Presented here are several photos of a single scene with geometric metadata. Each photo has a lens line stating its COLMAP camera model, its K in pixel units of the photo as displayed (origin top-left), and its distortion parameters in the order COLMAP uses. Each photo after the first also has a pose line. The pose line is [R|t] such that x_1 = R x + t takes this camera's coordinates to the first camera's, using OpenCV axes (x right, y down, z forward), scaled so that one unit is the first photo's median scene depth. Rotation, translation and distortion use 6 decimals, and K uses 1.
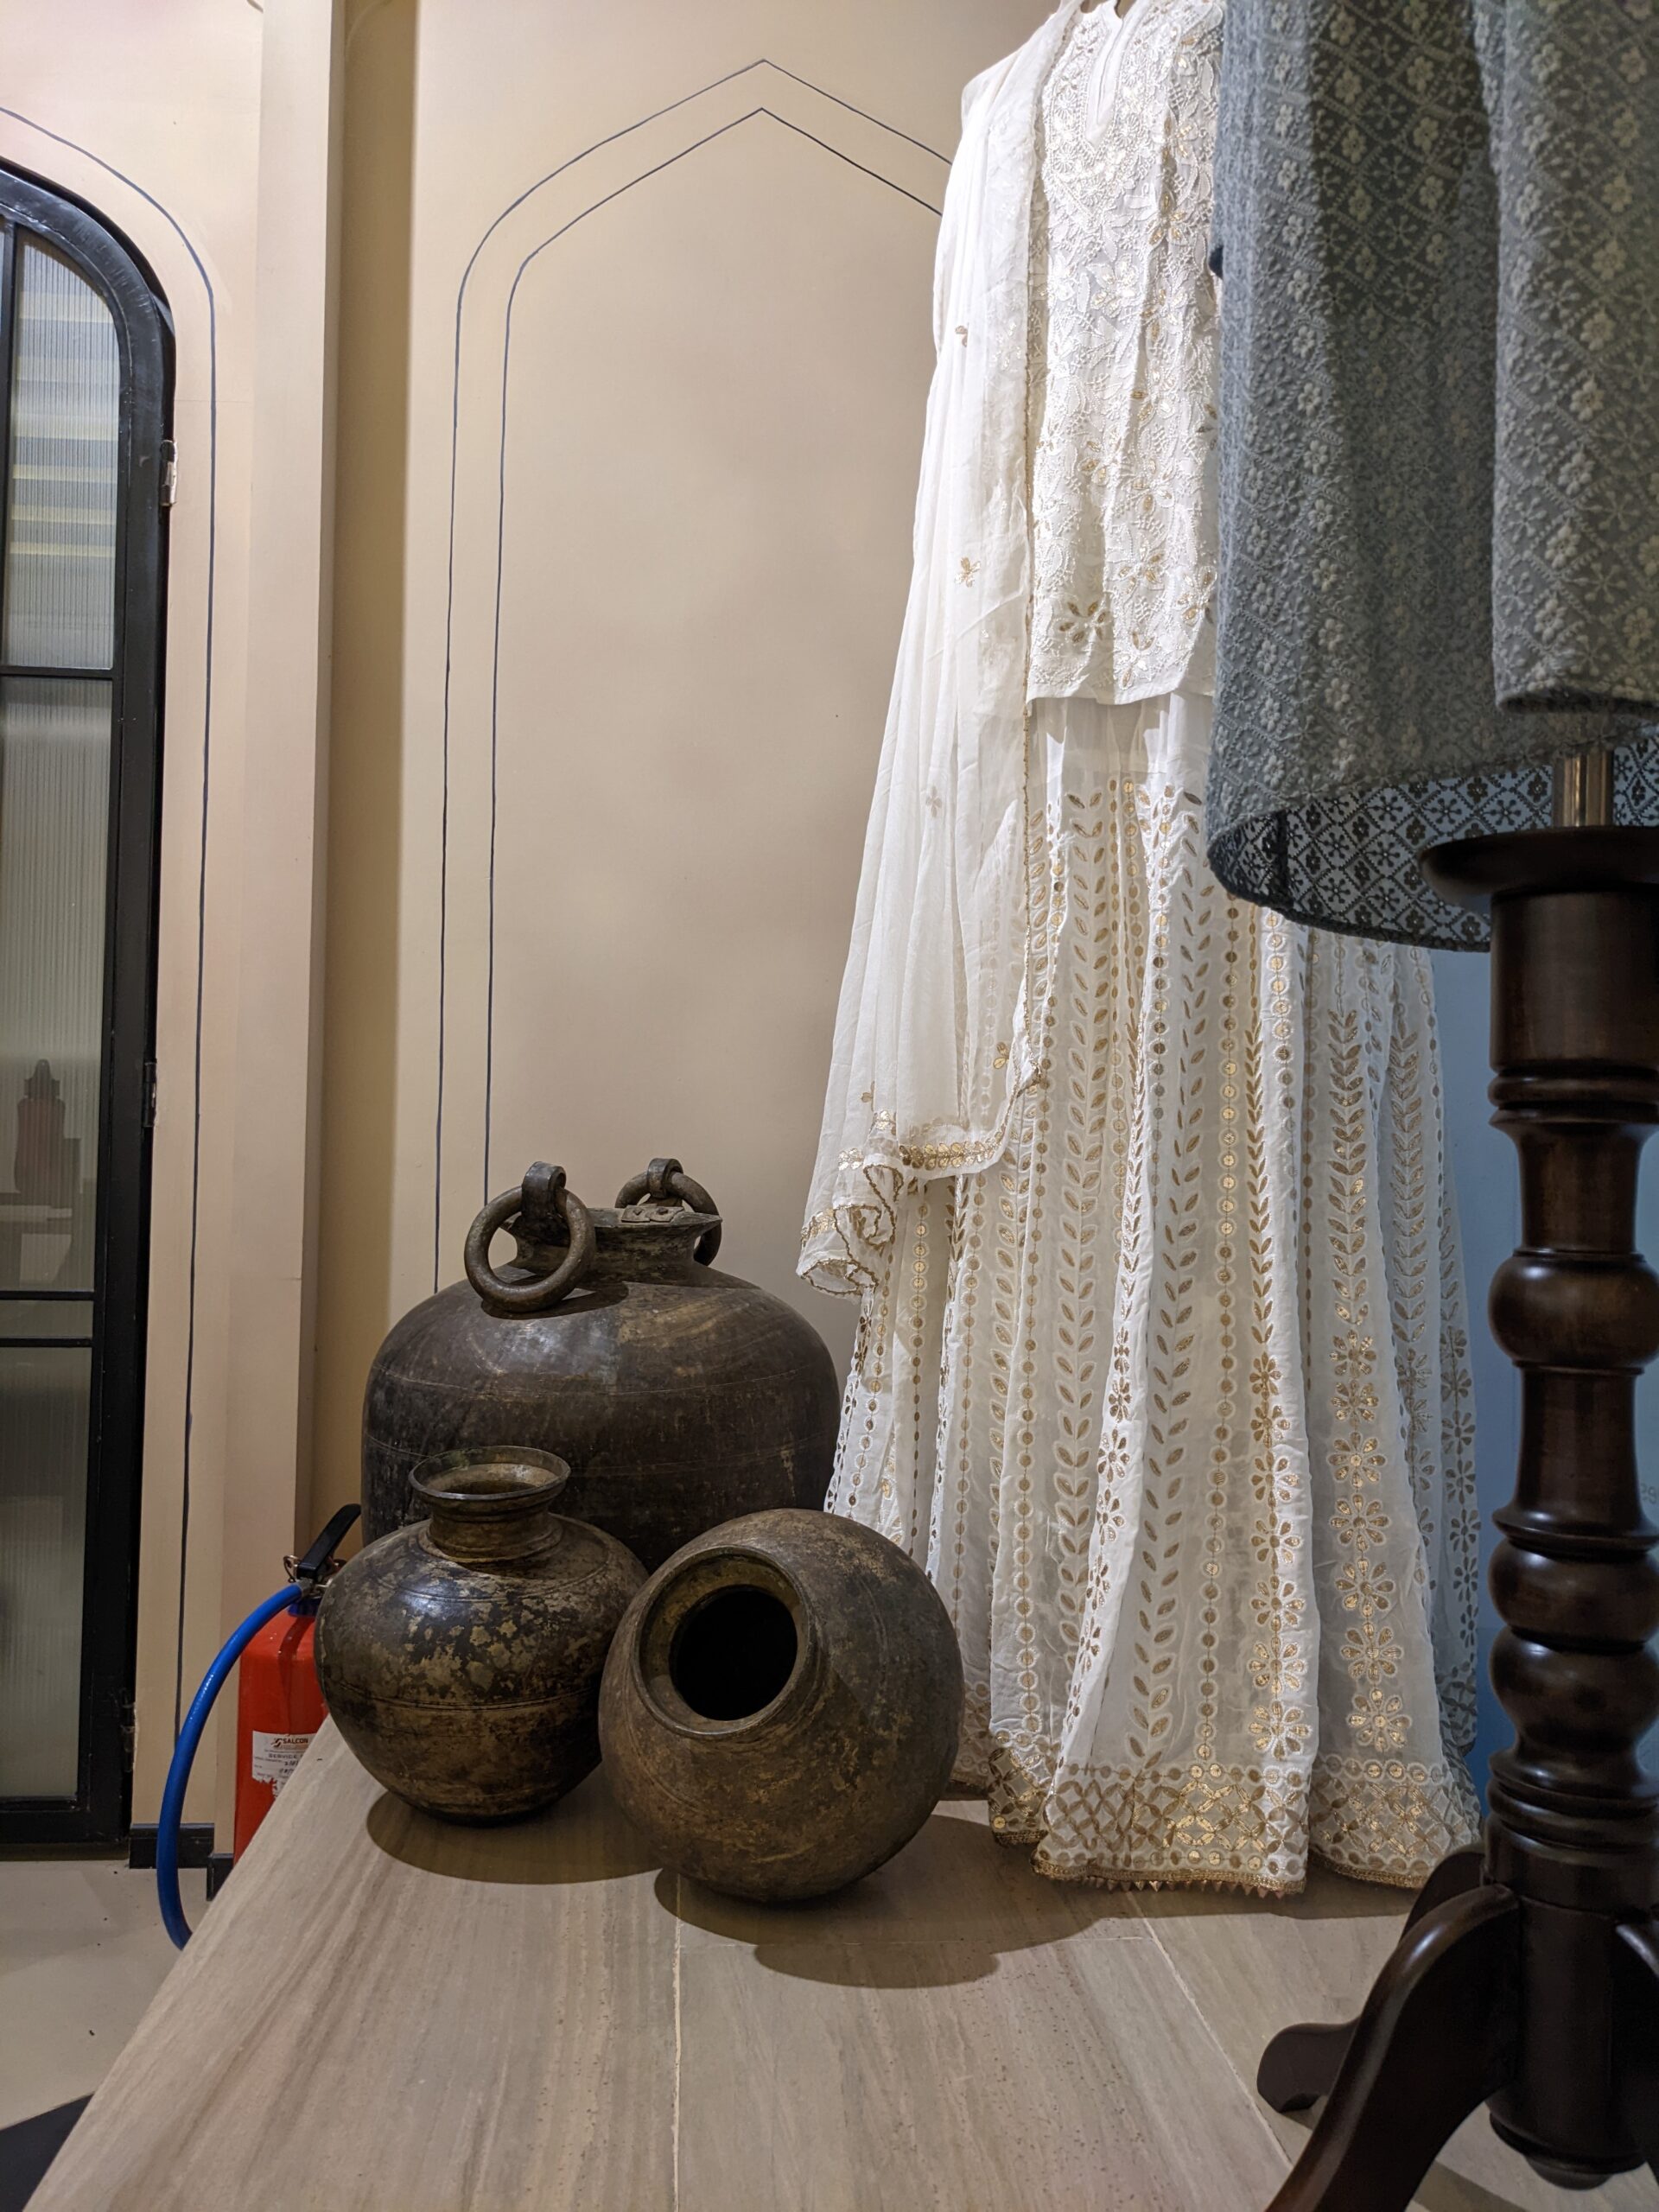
lens RADIAL K [[1752.9, 0, 814.4], [0, 1752.9, 1090.7], [0, 0, 1]] dist [0.054908, -0.092002]
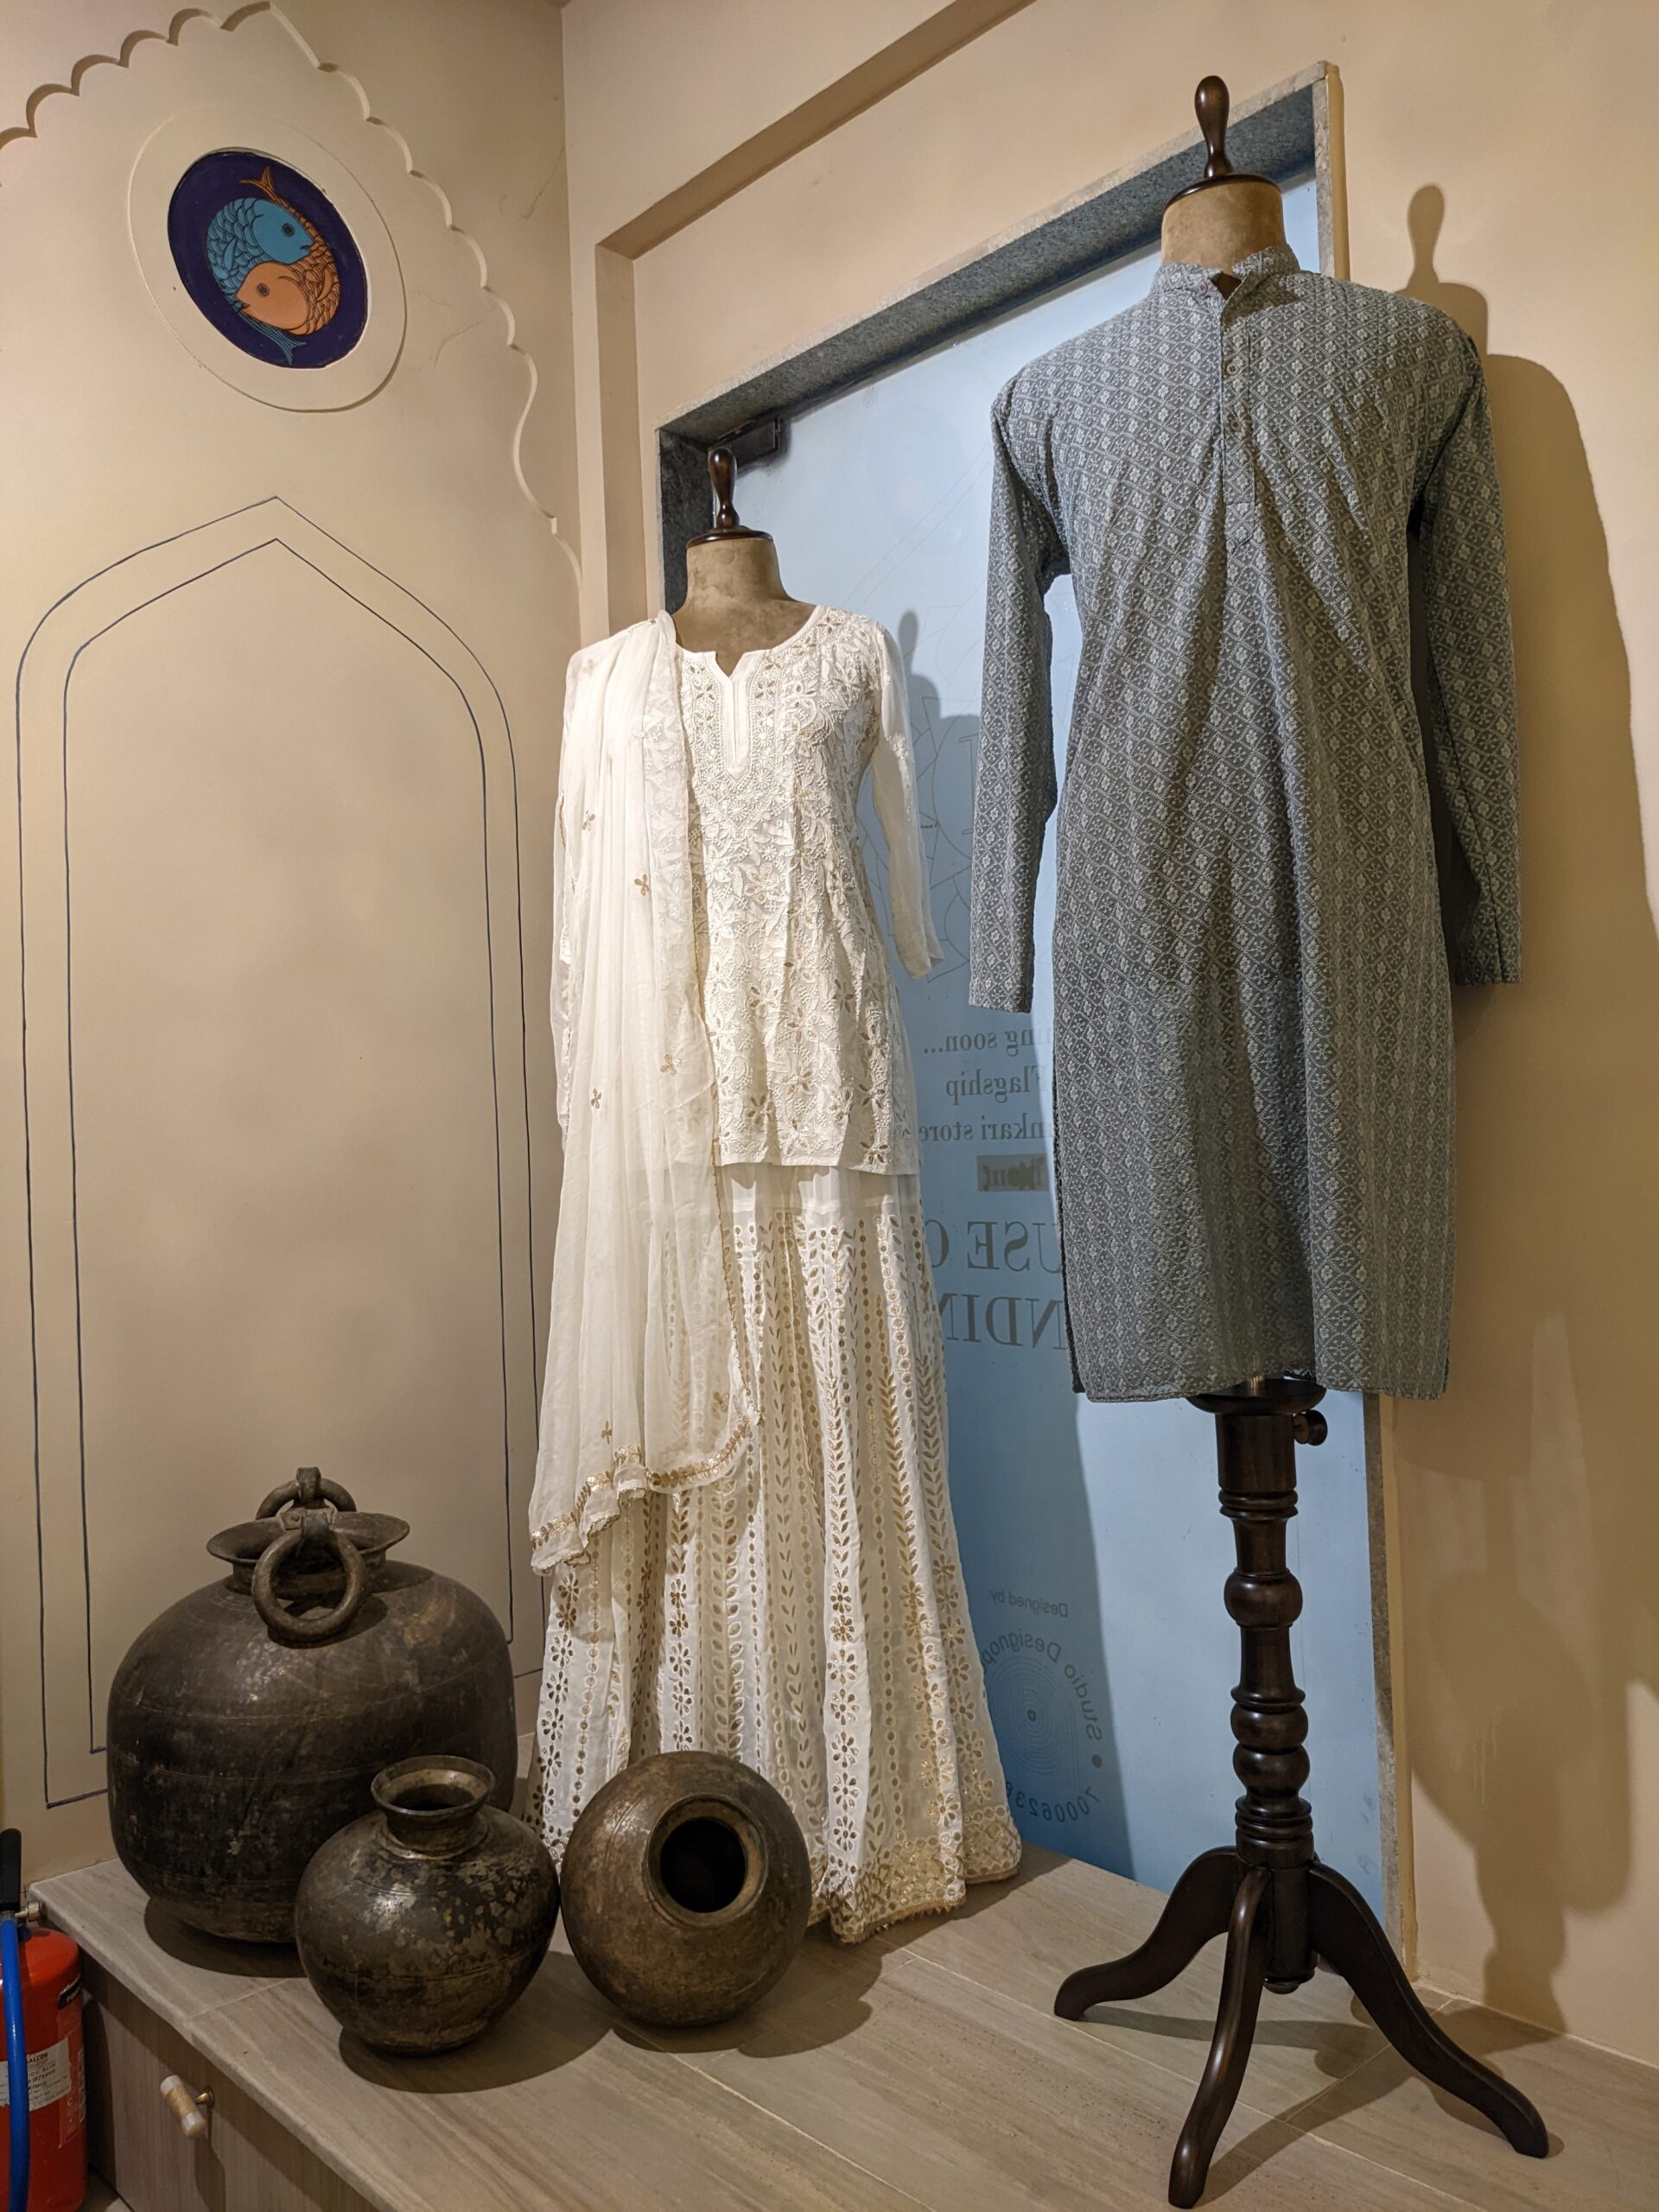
lens RADIAL K [[1752.9, 0, 832.9], [0, 1752.9, 1093.9], [0, 0, 1]] dist [0.054908, -0.092002]
pose [[0.783674, -0.033616, 0.620263, -0.759926], [0.028456, 0.999429, 0.018212, -0.318573], [-0.620521, 0.003378, 0.784183, -0.226008]]
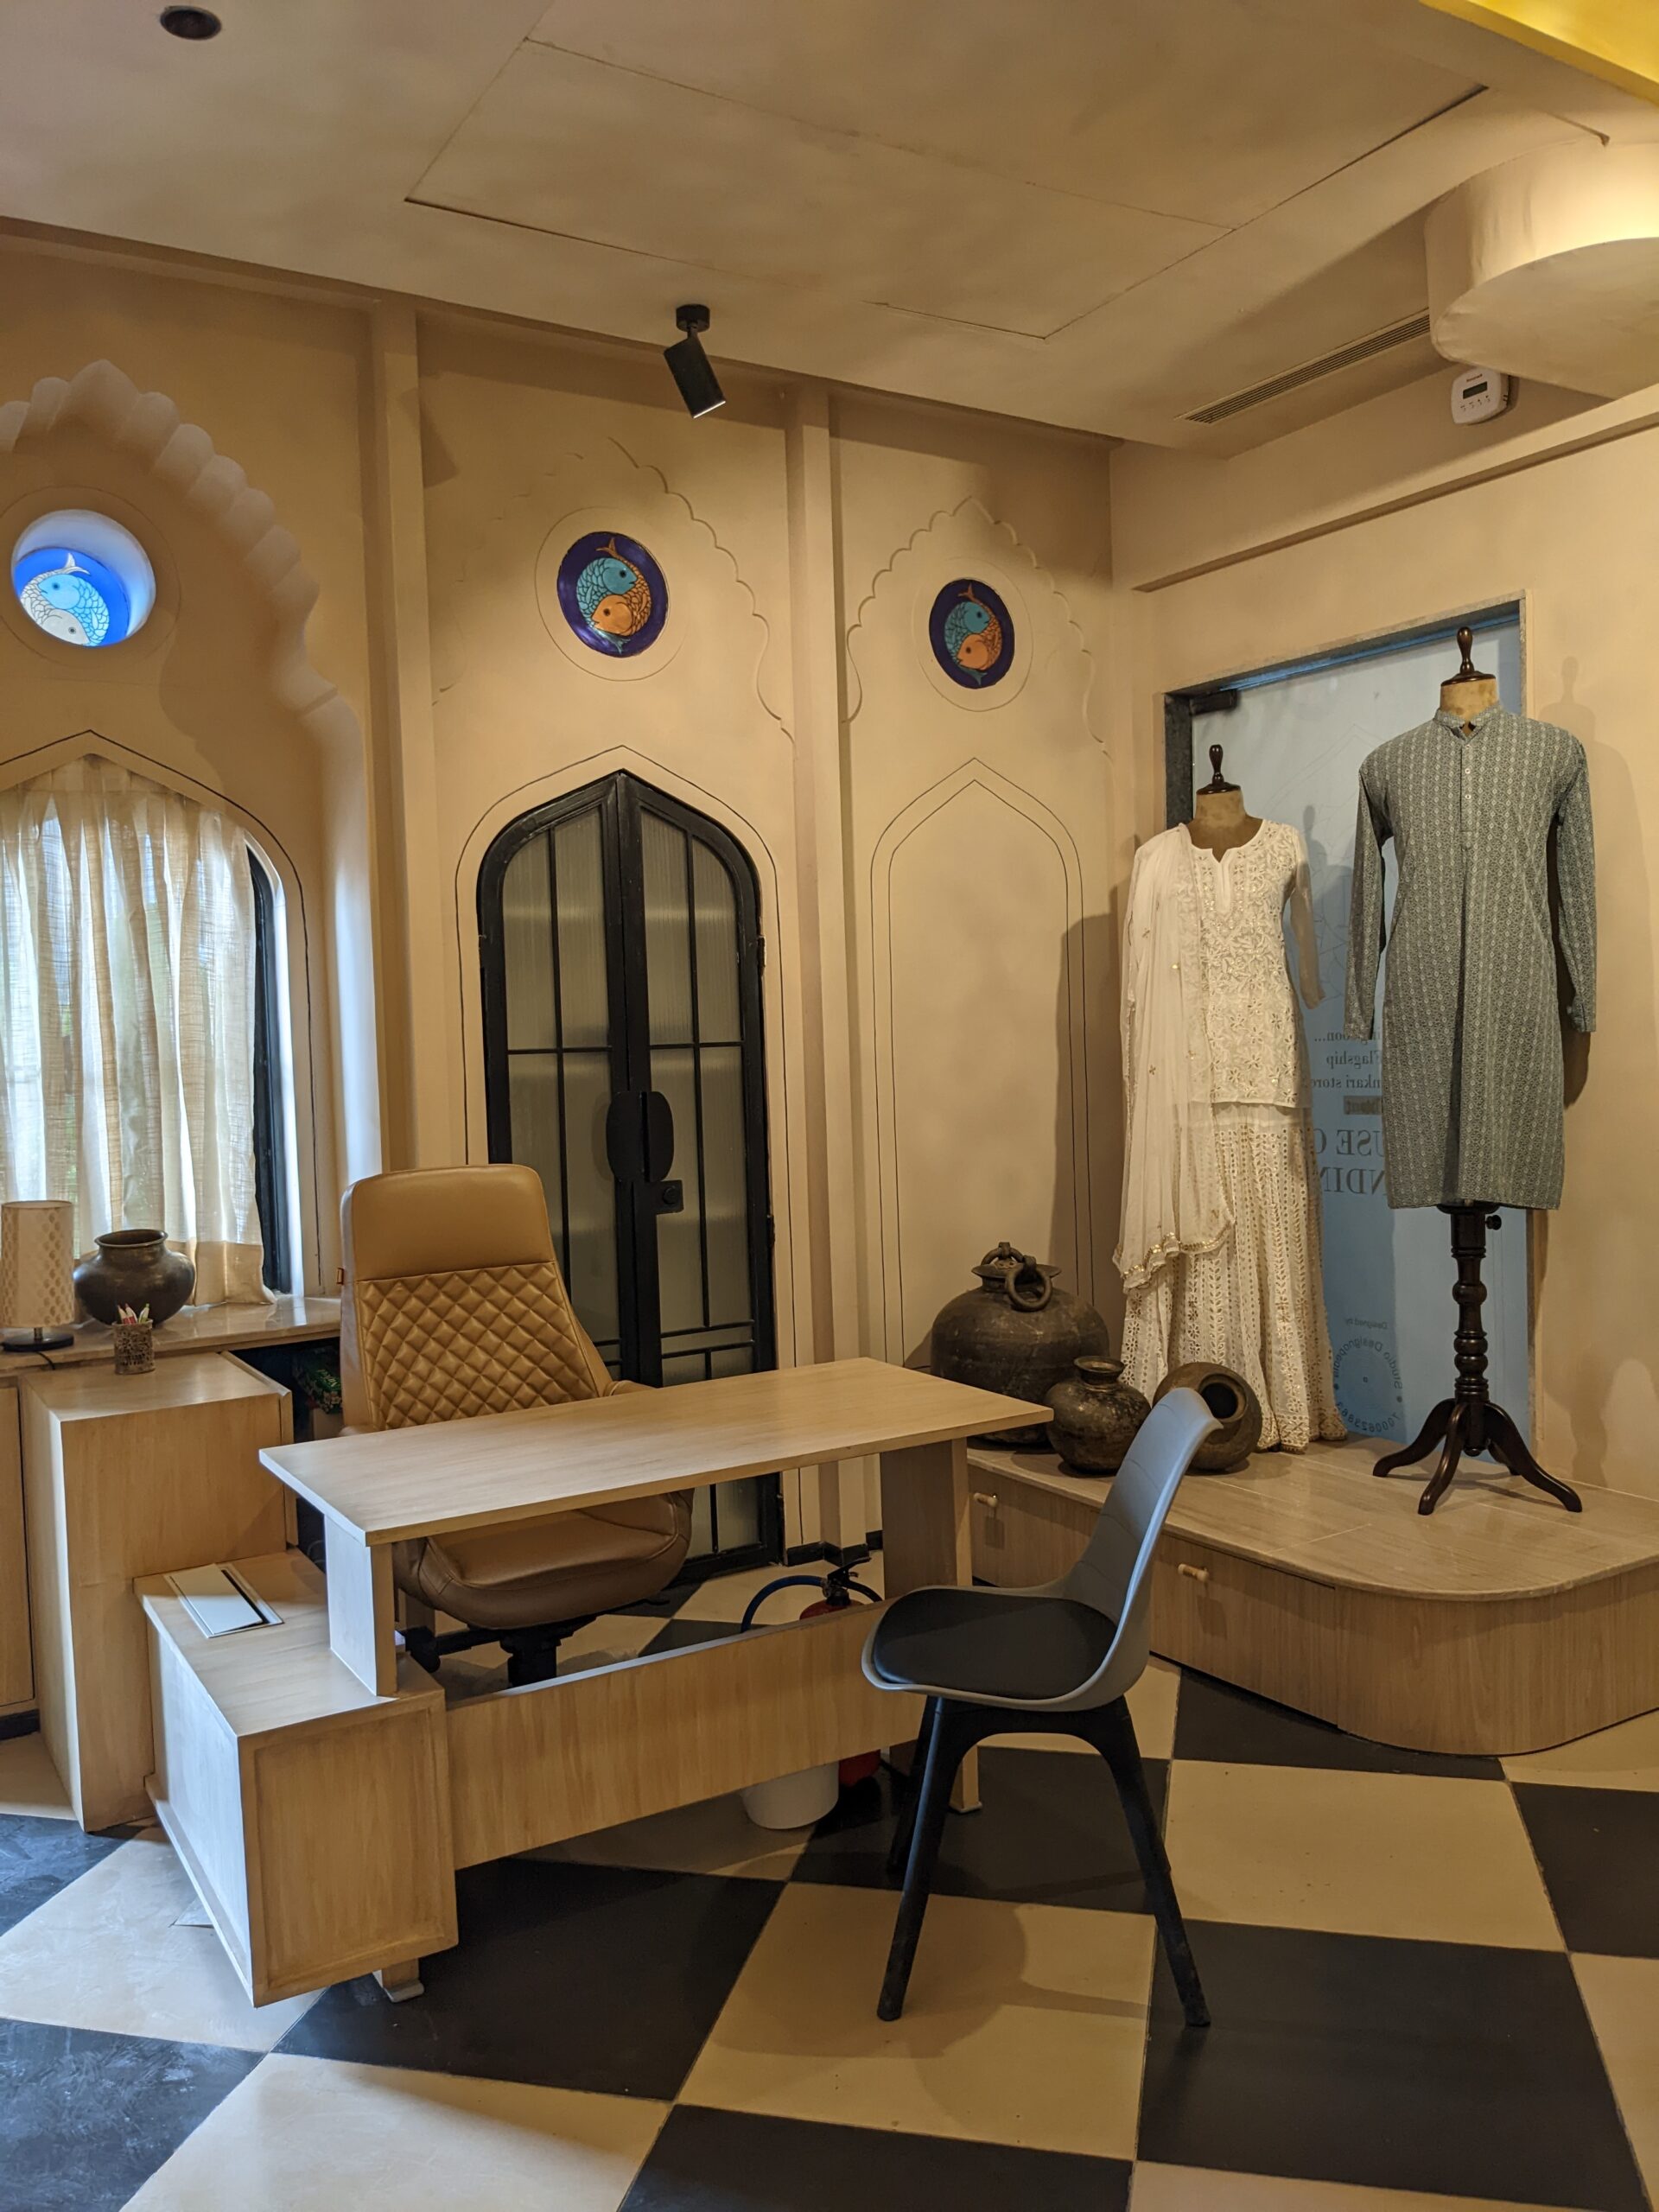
lens RADIAL K [[1752.9, 0, 806.1], [0, 1752.9, 1117.7], [0, 0, 1]] dist [0.054908, -0.092002]
pose [[0.889346, -0.068651, 0.452052, -2.049420], [0.033468, 0.995786, 0.085382, -0.508598], [-0.456009, -0.060805, 0.887896, -1.521511]]
